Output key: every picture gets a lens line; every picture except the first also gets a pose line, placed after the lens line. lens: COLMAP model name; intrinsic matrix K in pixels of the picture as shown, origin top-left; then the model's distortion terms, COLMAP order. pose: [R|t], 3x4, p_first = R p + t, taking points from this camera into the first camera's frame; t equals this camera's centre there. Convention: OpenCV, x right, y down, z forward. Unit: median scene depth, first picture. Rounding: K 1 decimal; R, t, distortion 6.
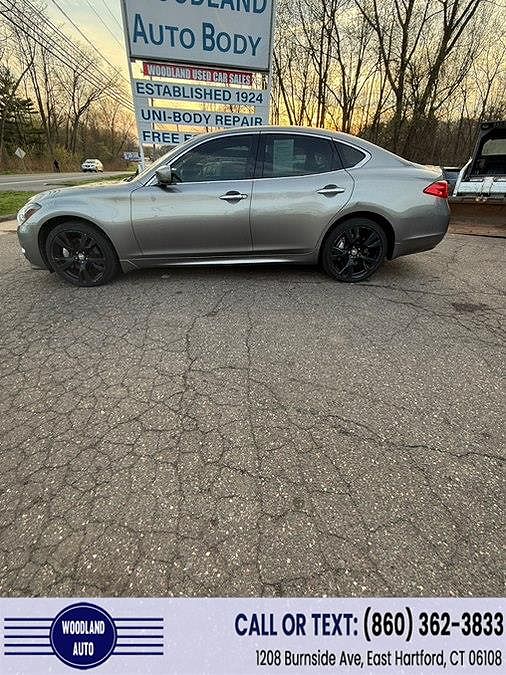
lens RADIAL K [[305.8, 0, 253.0], [0, 305.8, 337.5], [0, 0, 1]] dist [-0.000577, 0.000839]
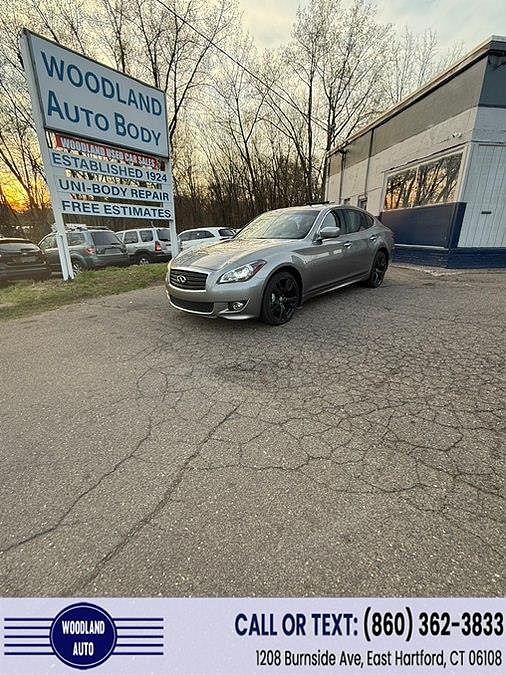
lens RADIAL K [[304.2, 0, 253.0], [0, 304.2, 337.5], [0, 0, 1]] dist [0.001791, 0.000190]
pose [[0.711725, -0.261913, 0.651805, -0.711010], [0.373765, 0.926836, -0.035697, -0.059248], [-0.594767, 0.269028, 0.757546, 0.095230]]
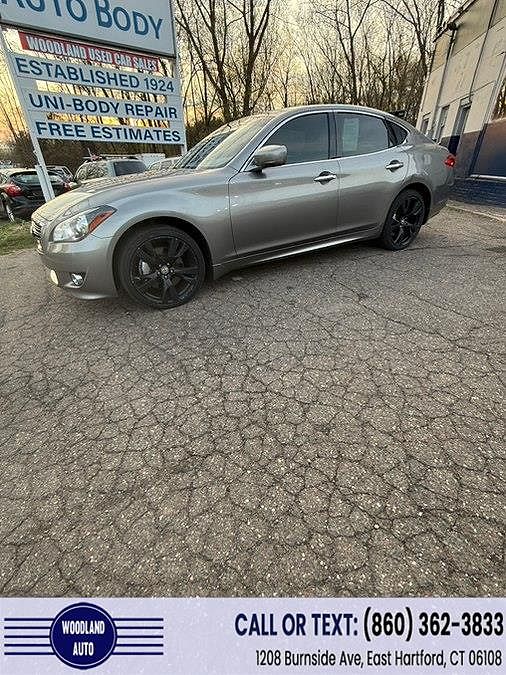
lens RADIAL K [[304.2, 0, 253.0], [0, 304.2, 337.5], [0, 0, 1]] dist [0.001791, 0.000190]
pose [[0.884120, -0.269399, 0.381779, -0.342706], [0.268316, 0.961631, 0.057203, -0.040103], [-0.382541, 0.051864, 0.922482, 0.100268]]
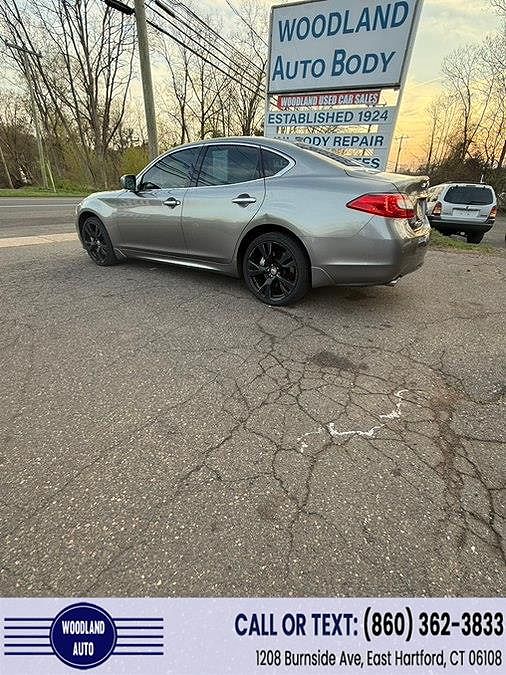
lens RADIAL K [[304.2, 0, 253.0], [0, 304.2, 337.5], [0, 0, 1]] dist [0.001791, 0.000190]
pose [[0.809890, 0.268097, -0.521731, 0.392049], [-0.303148, 0.952754, 0.019001, -0.047067], [0.502175, 0.142773, 0.852899, 0.124721]]
